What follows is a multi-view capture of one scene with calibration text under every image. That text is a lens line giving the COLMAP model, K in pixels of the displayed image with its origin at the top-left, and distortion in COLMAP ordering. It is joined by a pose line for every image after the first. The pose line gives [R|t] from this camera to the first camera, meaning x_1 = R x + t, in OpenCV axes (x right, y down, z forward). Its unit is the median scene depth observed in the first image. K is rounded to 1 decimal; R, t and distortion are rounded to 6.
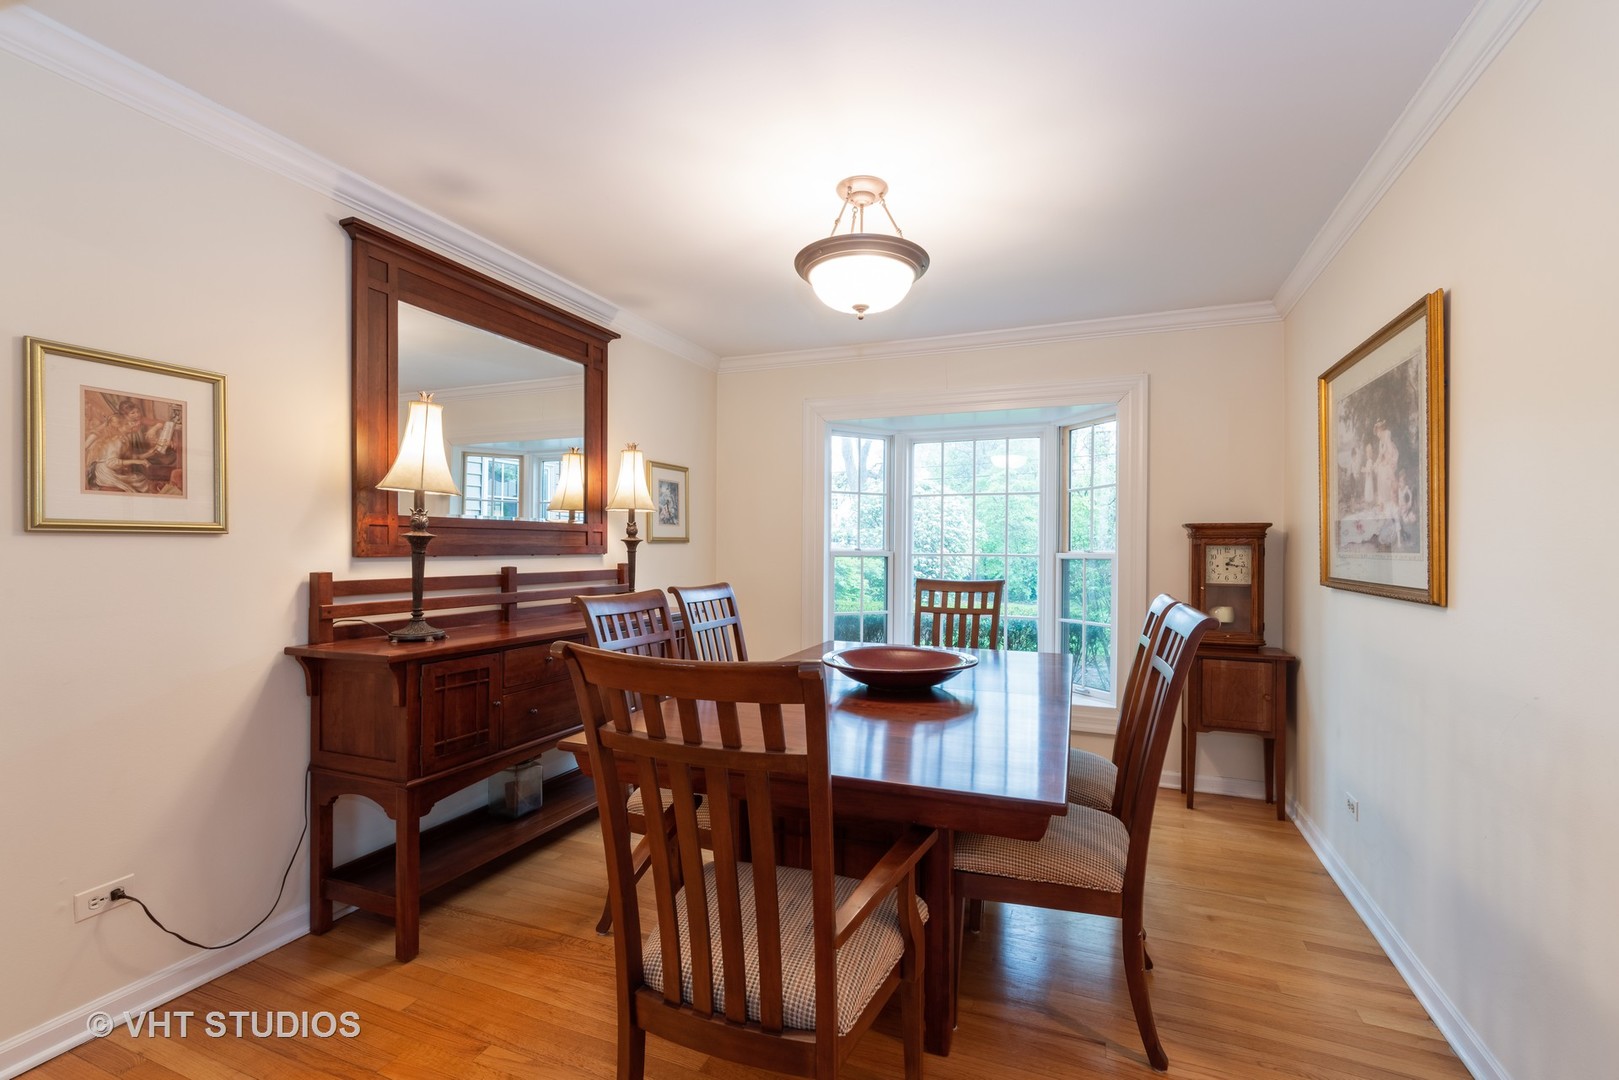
lens RADIAL K [[699.1, 0, 816.1], [0, 699.1, 546.6], [0, 0, 1]] dist [0.000386, 0.000062]
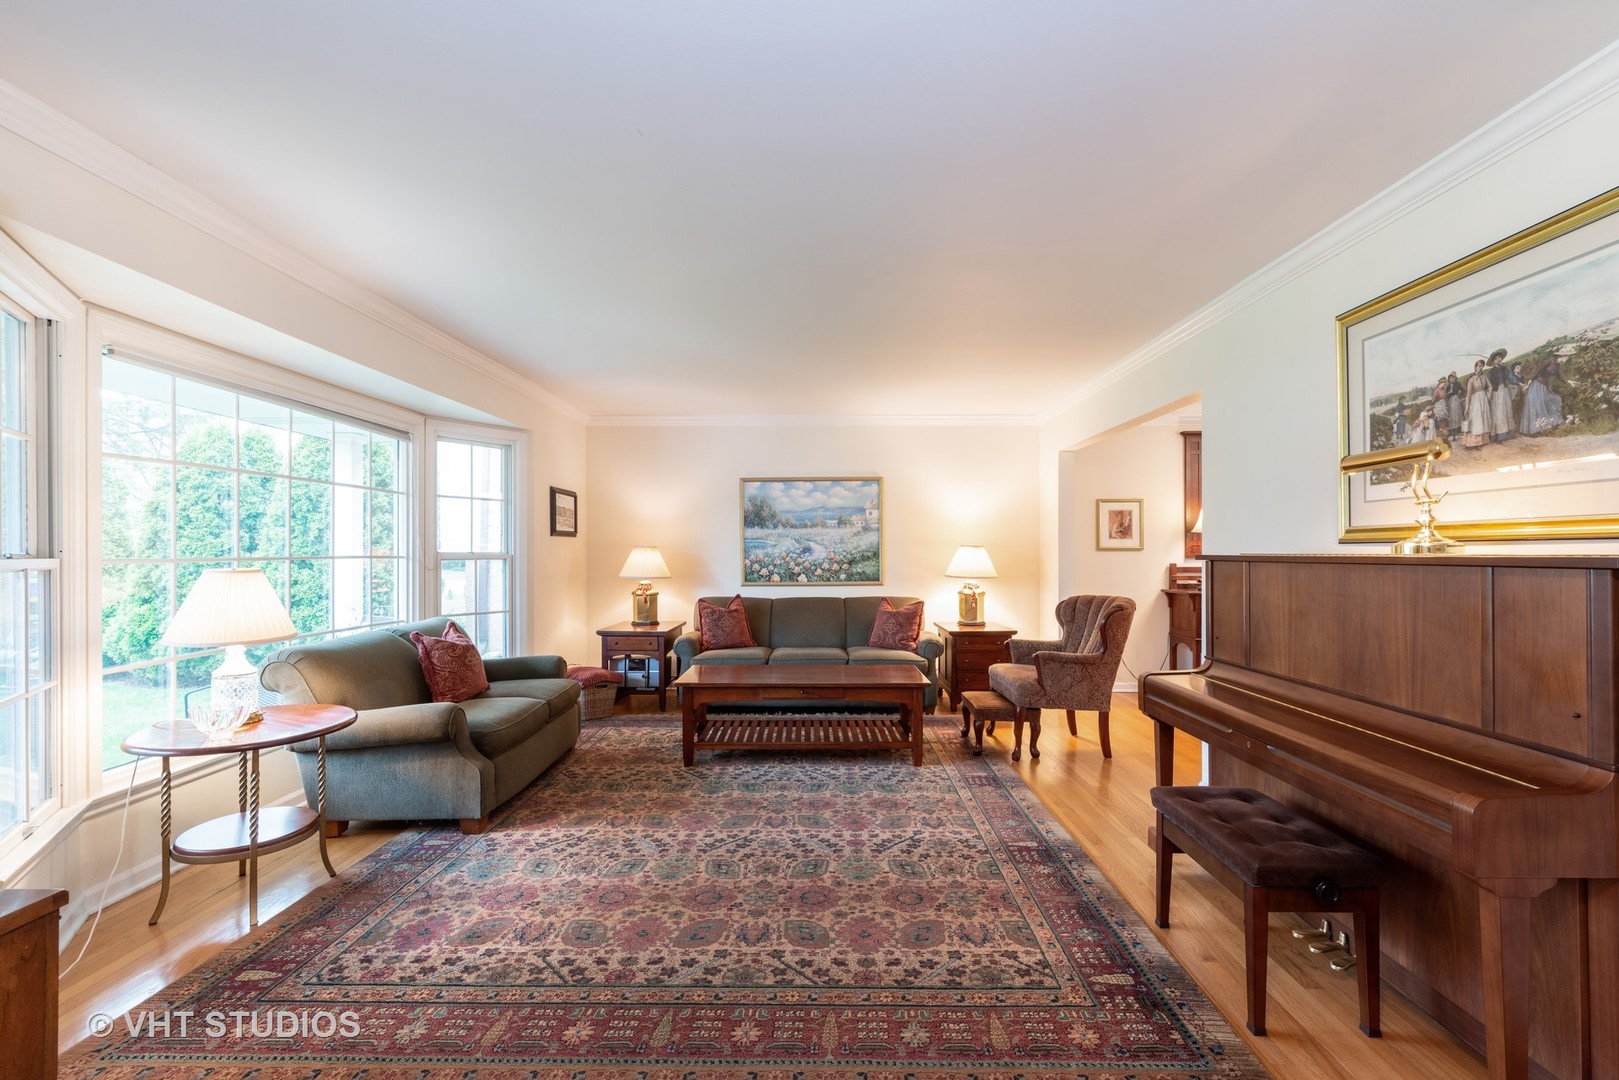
lens RADIAL K [[699.1, 0, 814.5], [0, 699.1, 546.4], [0, 0, 1]] dist [0.000386, 0.000062]
pose [[0.356289, -0.006714, -0.934352, 1.407937], [0.002668, 0.999977, -0.006168, -0.017707], [0.934372, -0.000295, 0.356298, -1.347515]]
